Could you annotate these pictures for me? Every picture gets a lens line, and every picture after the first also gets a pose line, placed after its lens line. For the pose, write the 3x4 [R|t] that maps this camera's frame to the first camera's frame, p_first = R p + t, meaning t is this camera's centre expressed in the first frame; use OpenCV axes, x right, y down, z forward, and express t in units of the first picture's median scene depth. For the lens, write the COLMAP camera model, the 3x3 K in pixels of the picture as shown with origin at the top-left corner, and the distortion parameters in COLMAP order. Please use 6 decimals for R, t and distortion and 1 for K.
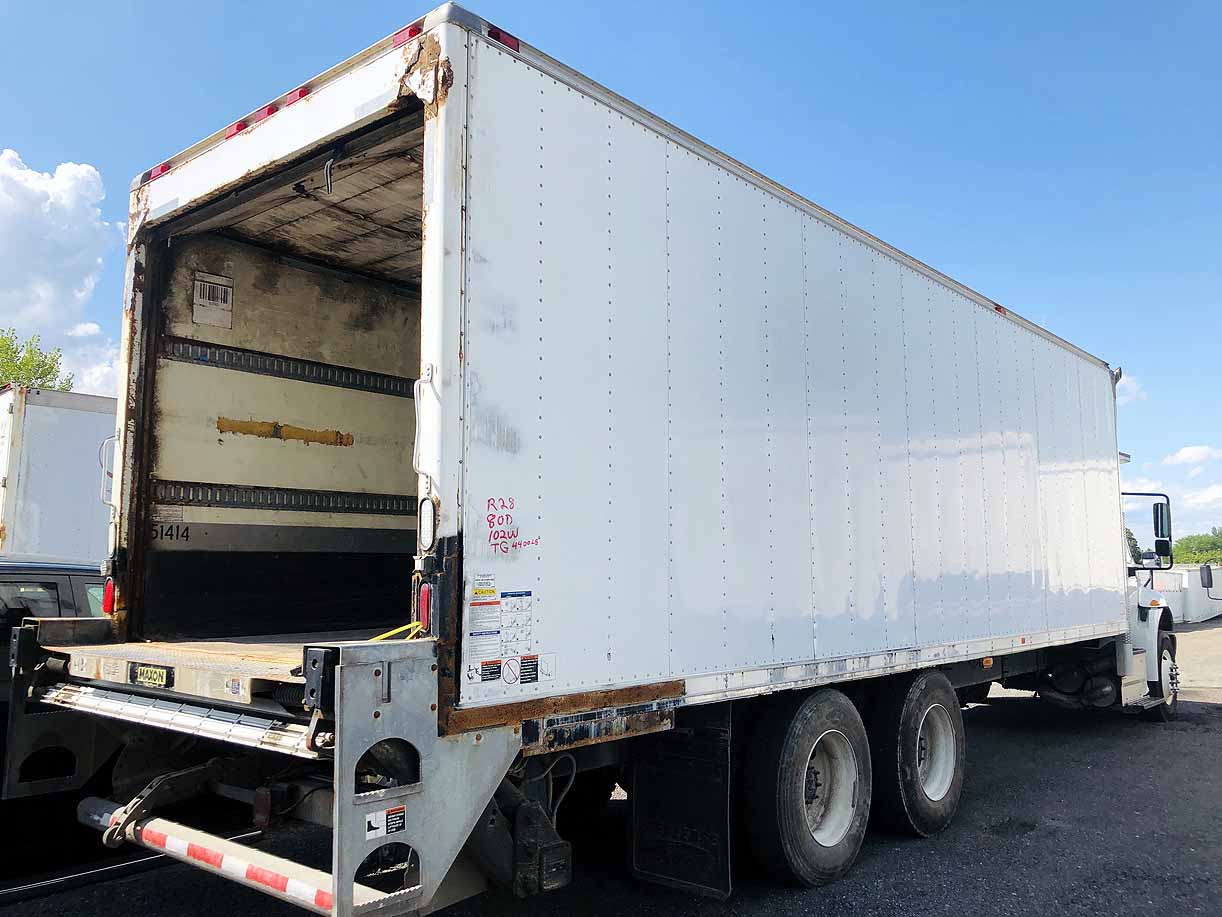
lens RADIAL K [[996.1, 0, 611.0], [0, 996.1, 458.5], [0, 0, 1]] dist [0.026581, -0.000916]
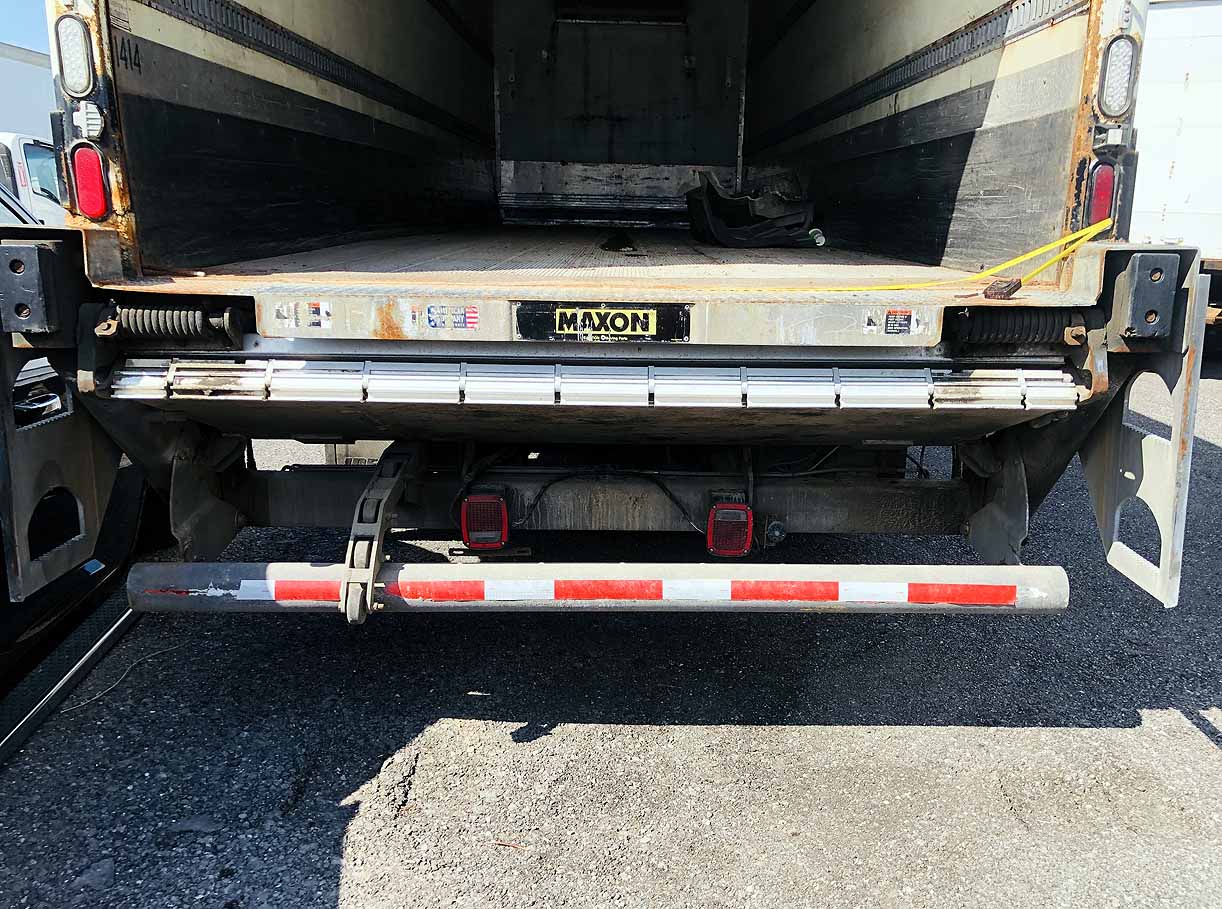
lens RADIAL K [[1077.5, 0, 653.5], [0, 1077.5, 461.1], [0, 0, 1]] dist [0.050449, -0.013194]
pose [[0.738281, -0.148606, 0.657919, -0.865243], [-0.087836, 0.945938, 0.312227, 0.098824], [-0.668749, -0.288300, 0.685316, 0.546007]]
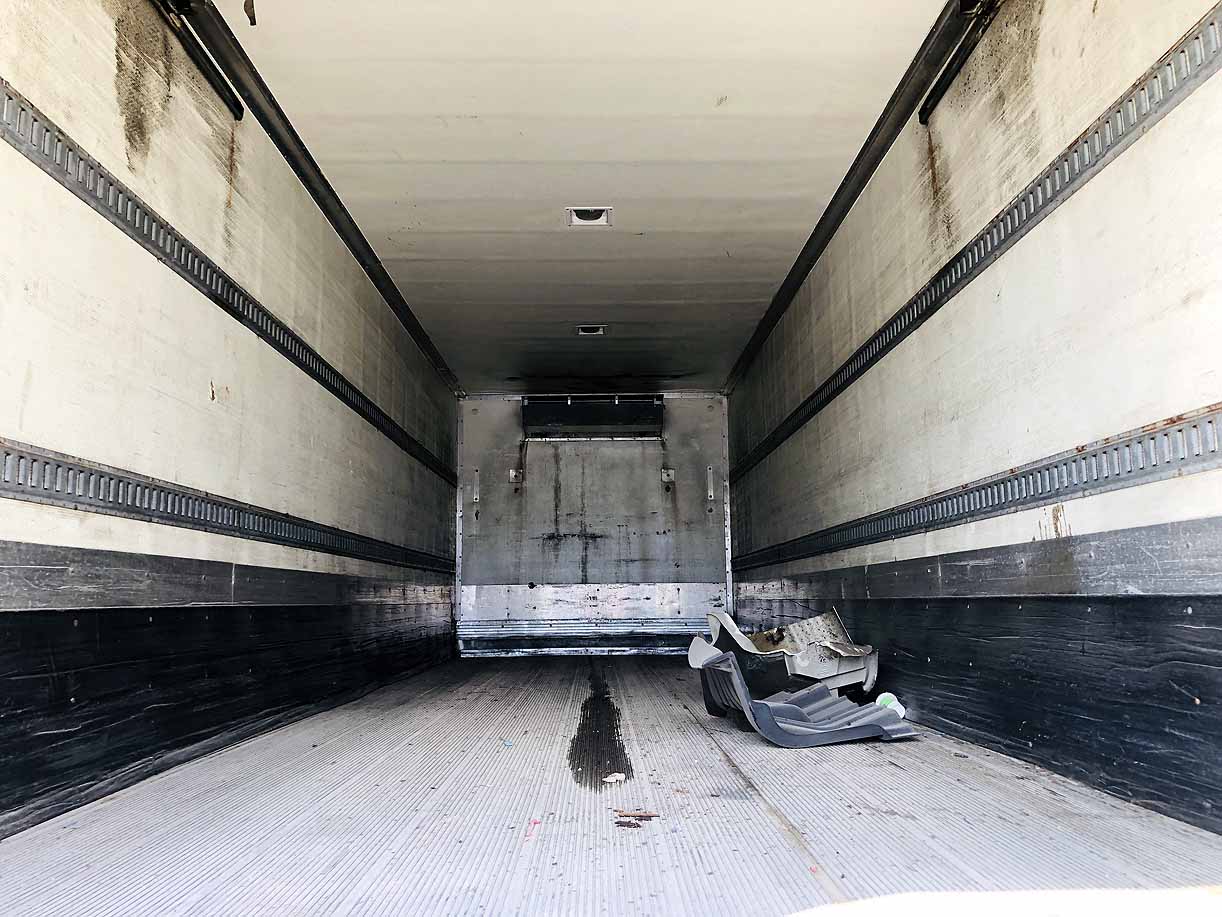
lens RADIAL K [[996.1, 0, 611.0], [0, 996.1, 458.5], [0, 0, 1]] dist [0.026581, -0.000916]
pose [[0.746306, 0.078372, 0.660973, -0.466278], [-0.056416, 0.996918, -0.054505, 0.086103], [-0.663208, 0.003388, 0.748427, 1.024450]]
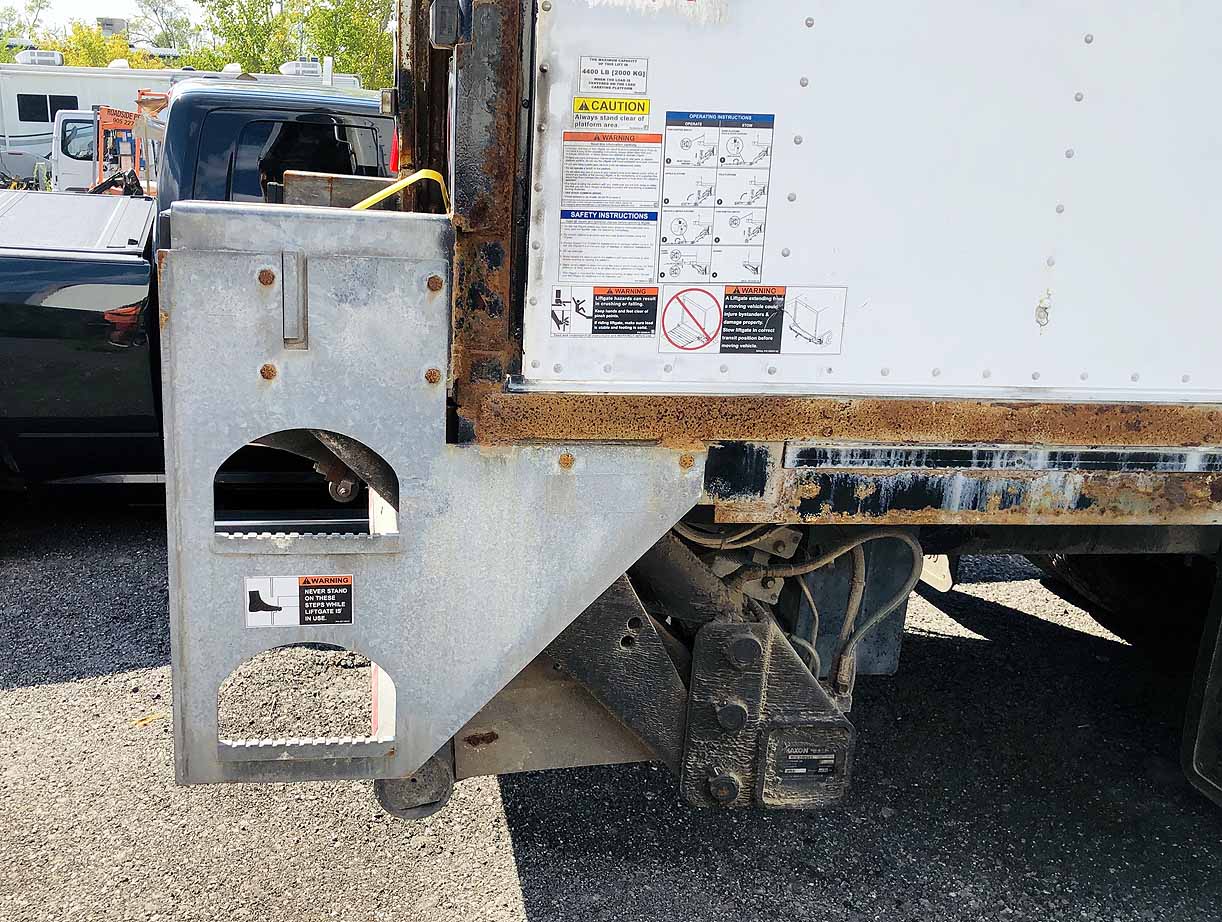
lens RADIAL K [[1135.1, 0, 609.8], [0, 1135.1, 481.1], [0, 0, 1]] dist [0.060460, -0.002877]
pose [[0.754069, 0.203185, -0.624577, 0.174291], [0.029678, 0.939433, 0.341444, 0.117197], [0.656125, -0.276009, 0.702367, 0.637907]]
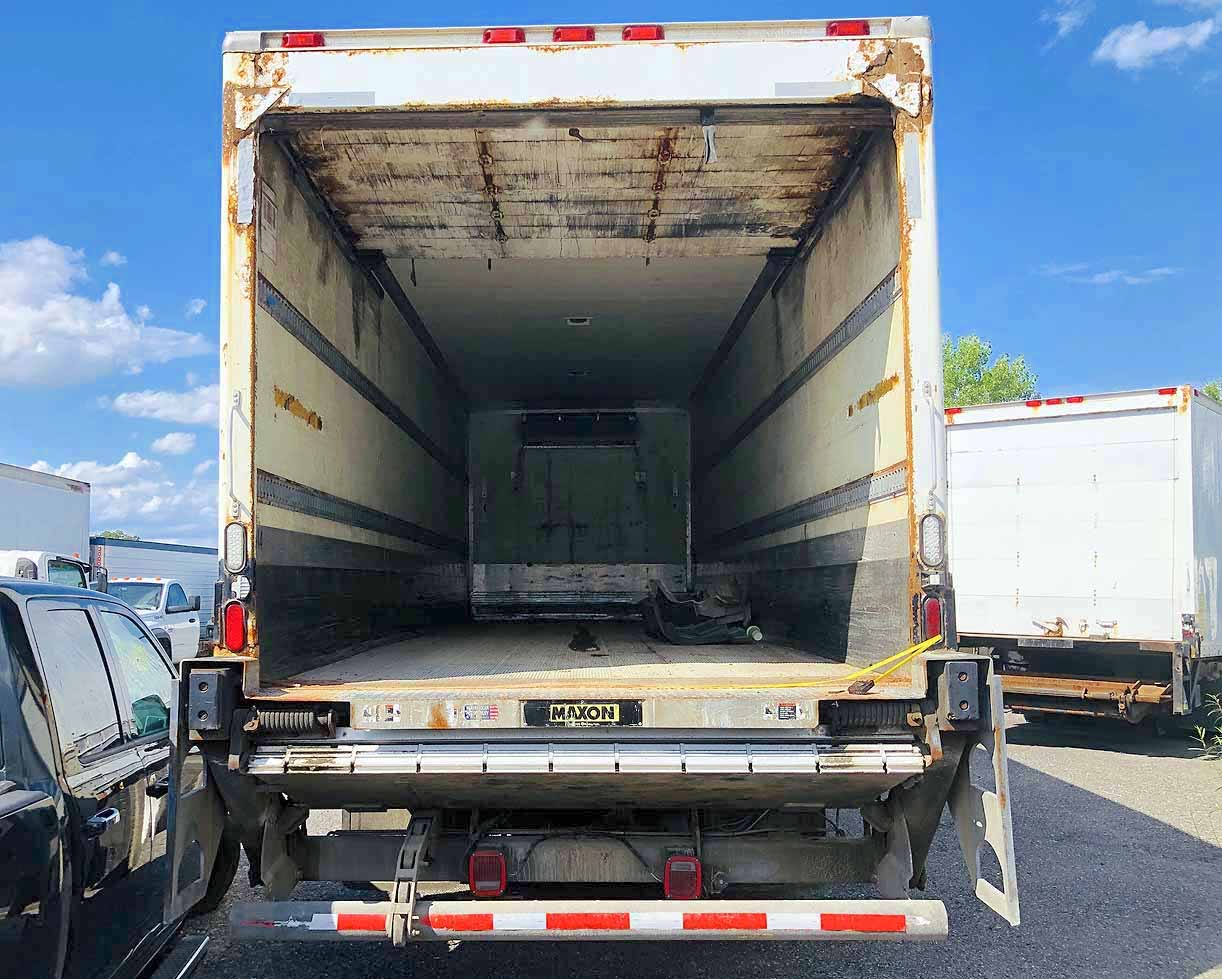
lens RADIAL K [[1125.0, 0, 549.8], [0, 1125.0, 524.3], [0, 0, 1]] dist [0.123027, -0.313021]
pose [[0.773165, 0.024610, 0.633727, -1.092850], [-0.060190, 0.997584, 0.034694, 0.029608], [-0.631342, -0.064969, 0.772778, 0.308421]]
